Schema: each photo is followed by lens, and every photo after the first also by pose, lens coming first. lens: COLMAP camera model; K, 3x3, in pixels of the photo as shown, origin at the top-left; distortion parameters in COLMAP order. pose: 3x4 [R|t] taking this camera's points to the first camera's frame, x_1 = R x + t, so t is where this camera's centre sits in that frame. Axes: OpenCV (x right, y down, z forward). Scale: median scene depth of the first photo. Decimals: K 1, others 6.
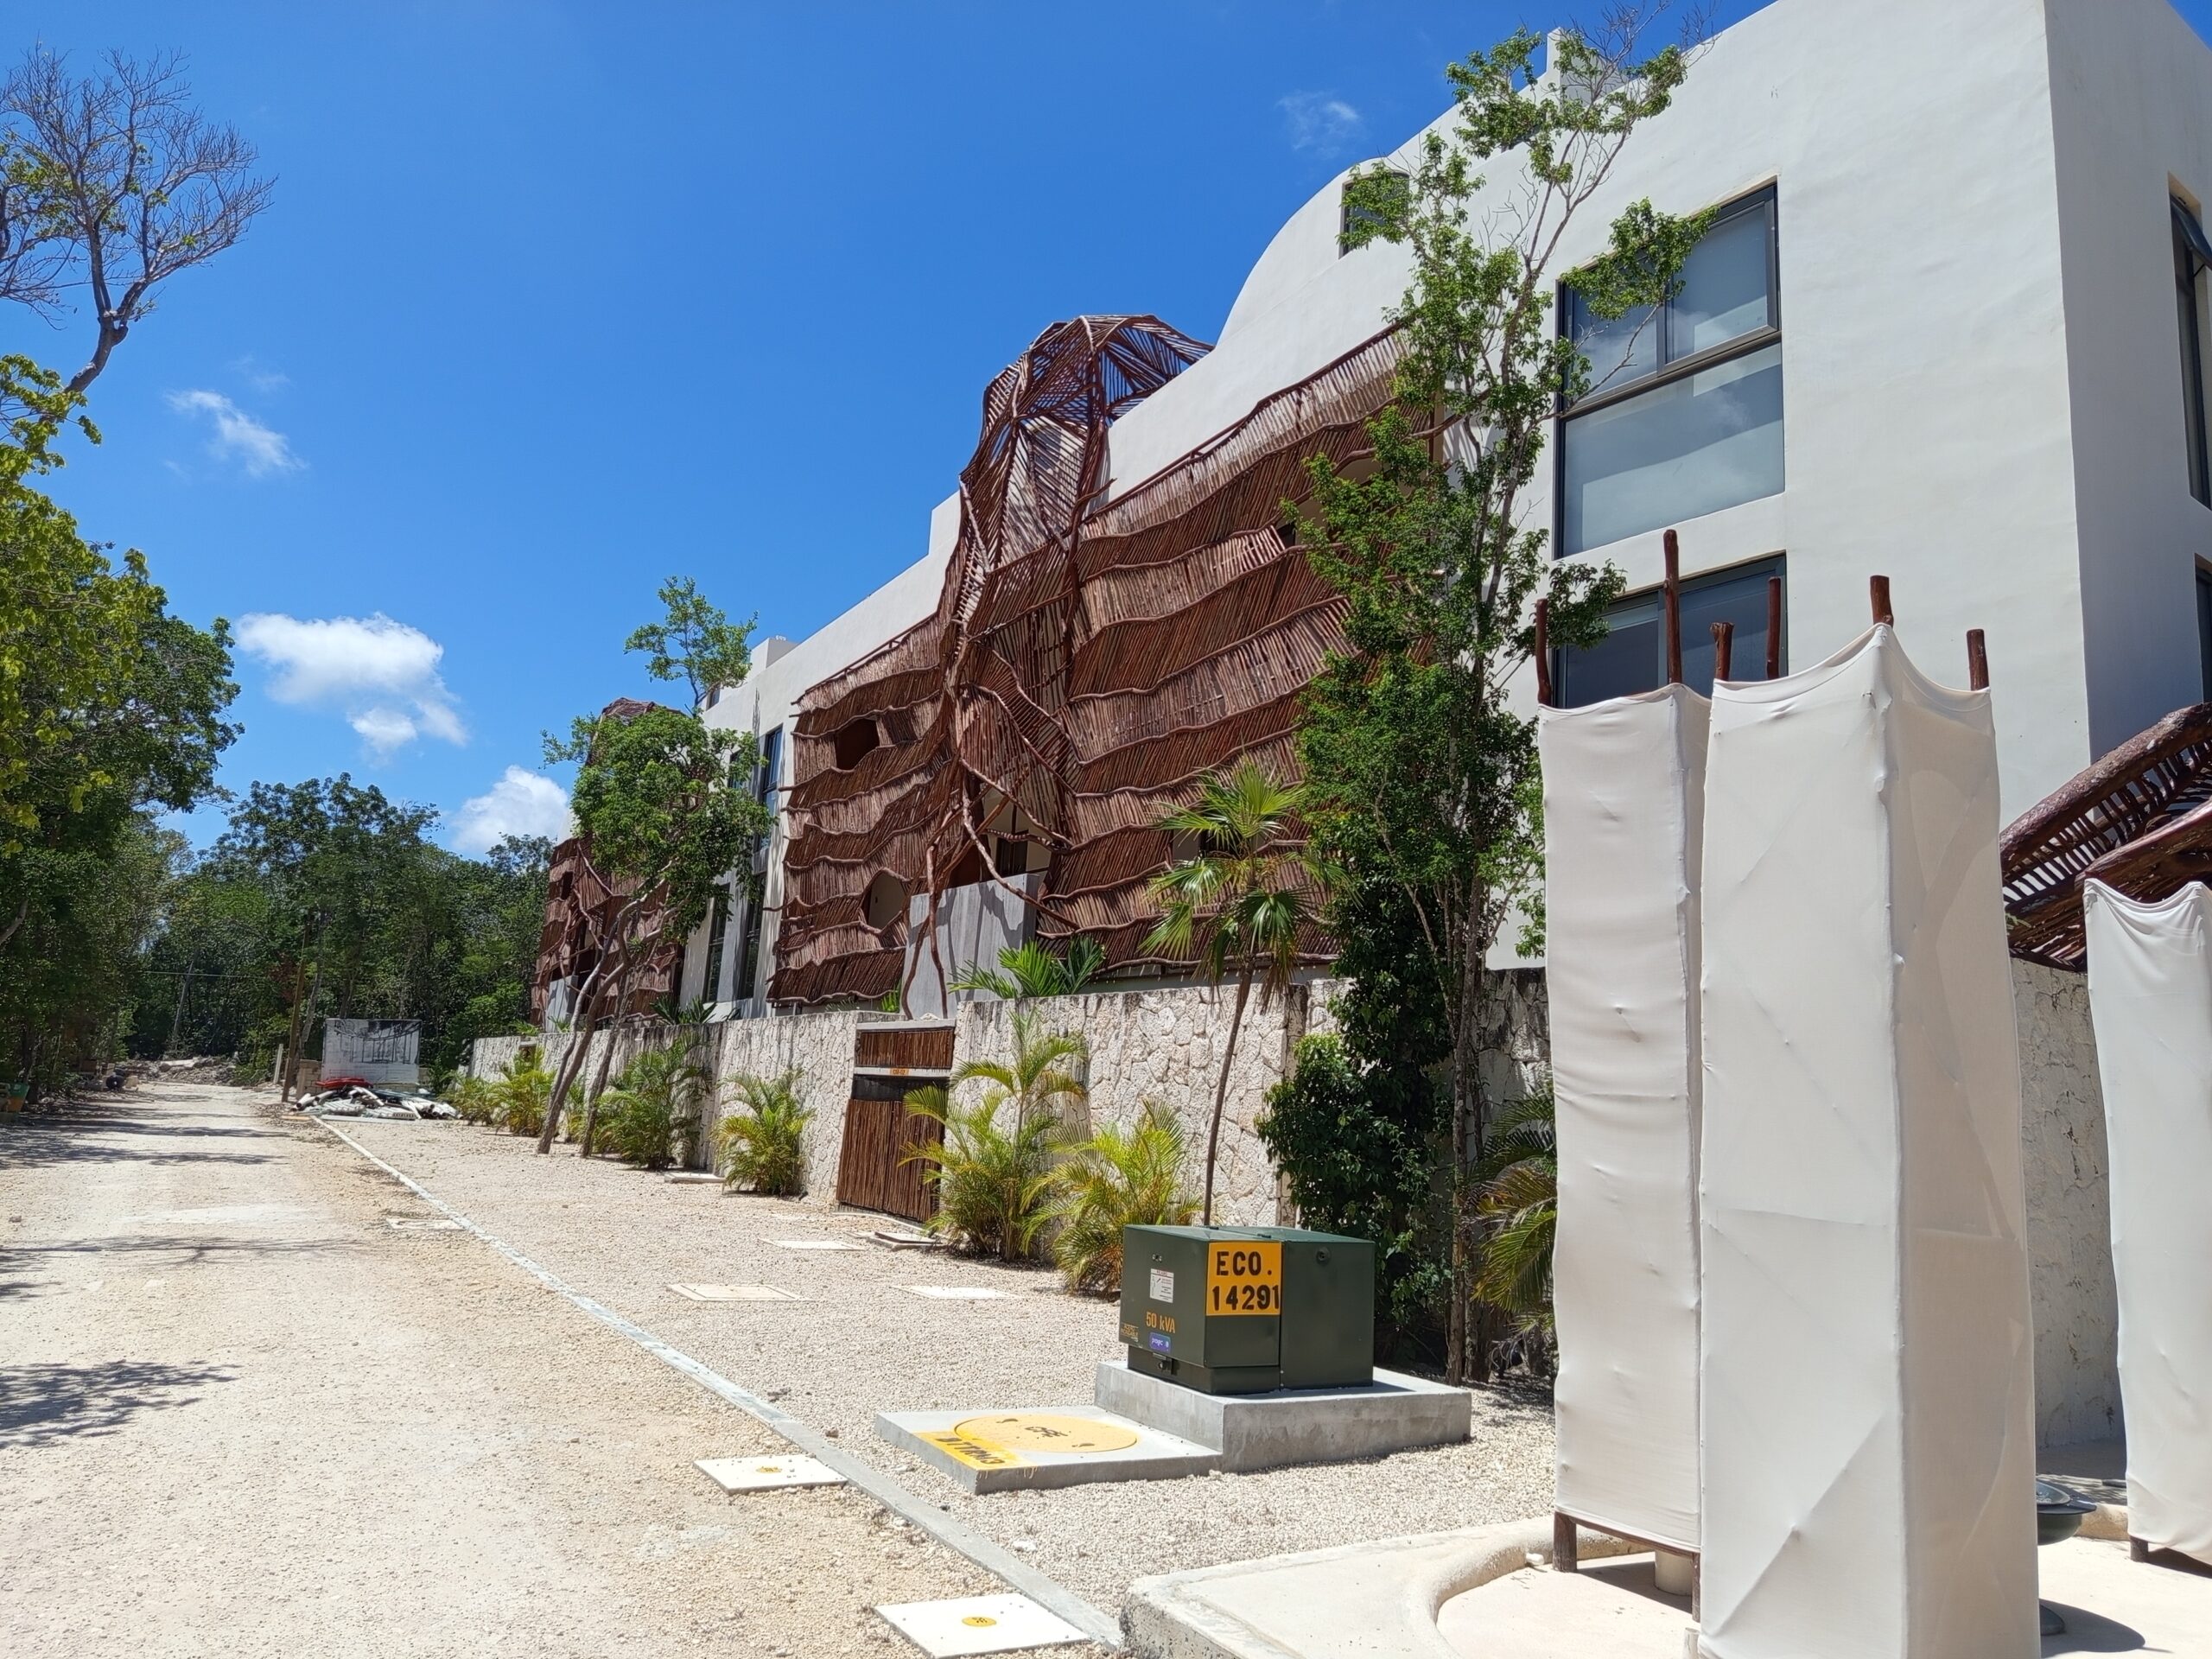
lens RADIAL K [[1124.6, 0, 1118.7], [0, 1124.6, 1002.7], [0, 0, 1]] dist [-0.079723, 0.001136]
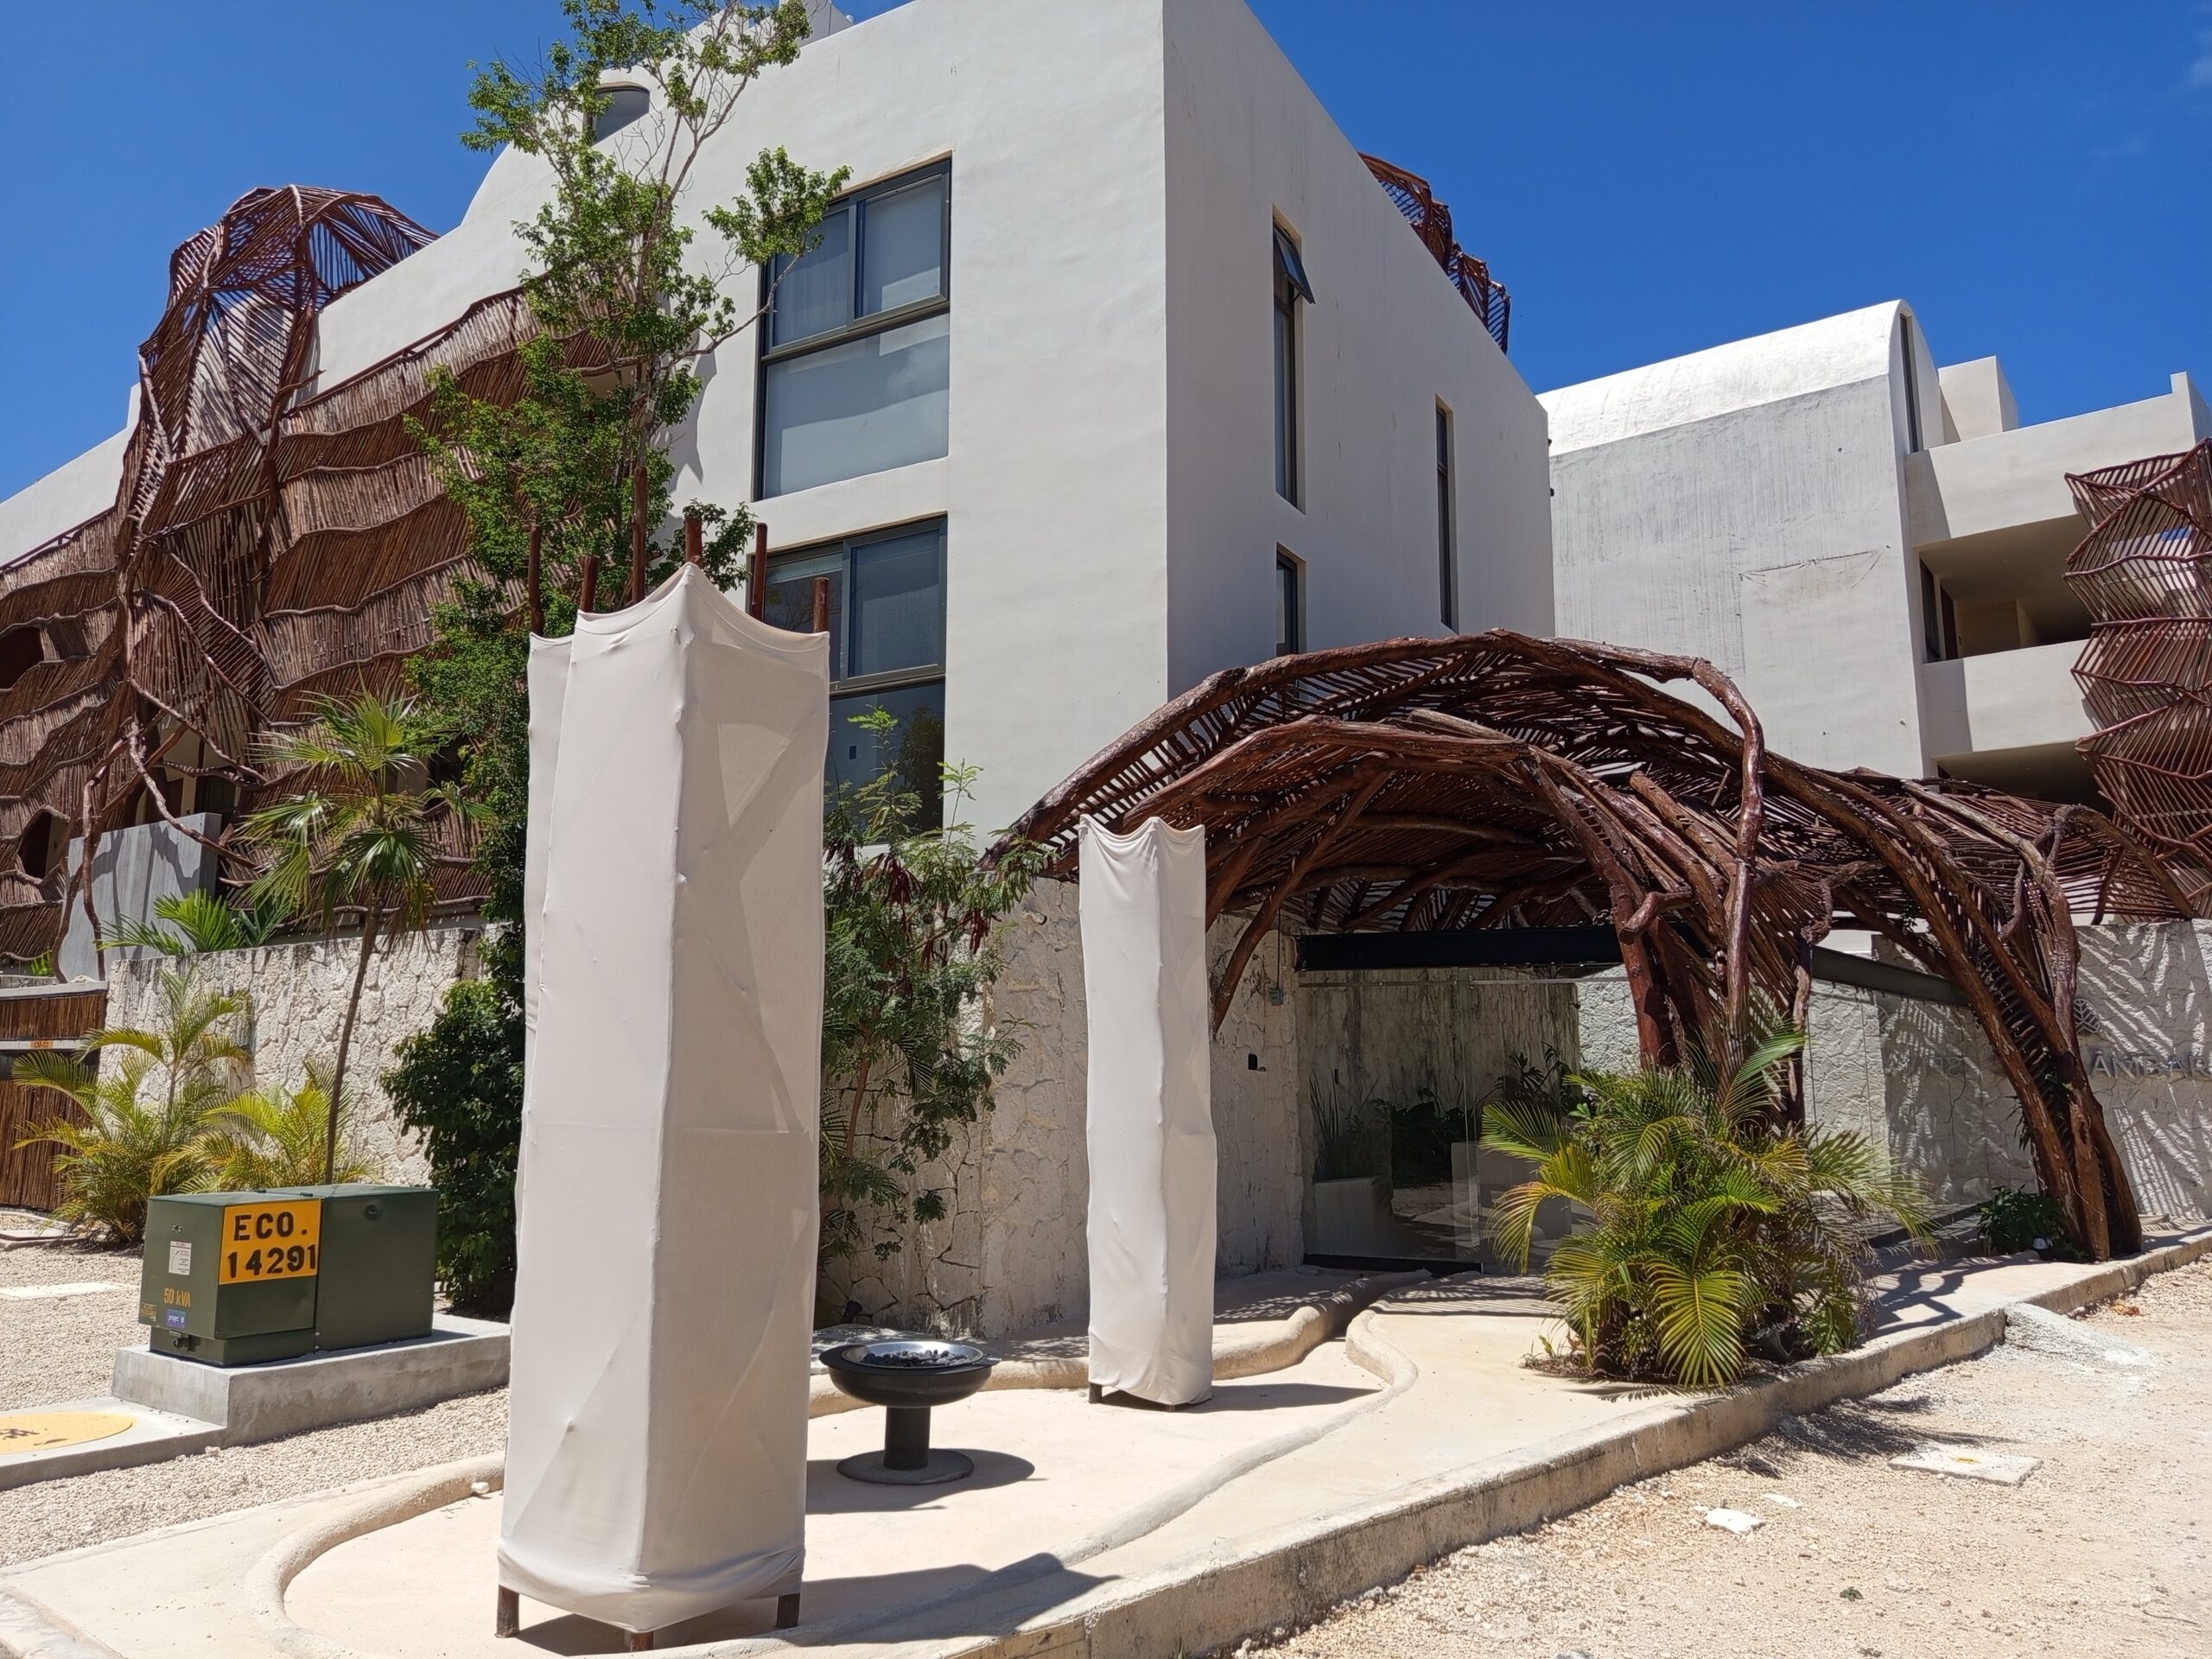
lens RADIAL K [[1124.6, 0, 1118.7], [0, 1124.6, 1002.7], [0, 0, 1]] dist [-0.079723, 0.001136]
pose [[0.896337, -0.047708, 0.440800, 0.202805], [0.028390, 0.998330, 0.050321, 0.012534], [-0.442464, -0.032590, 0.896194, -0.058914]]
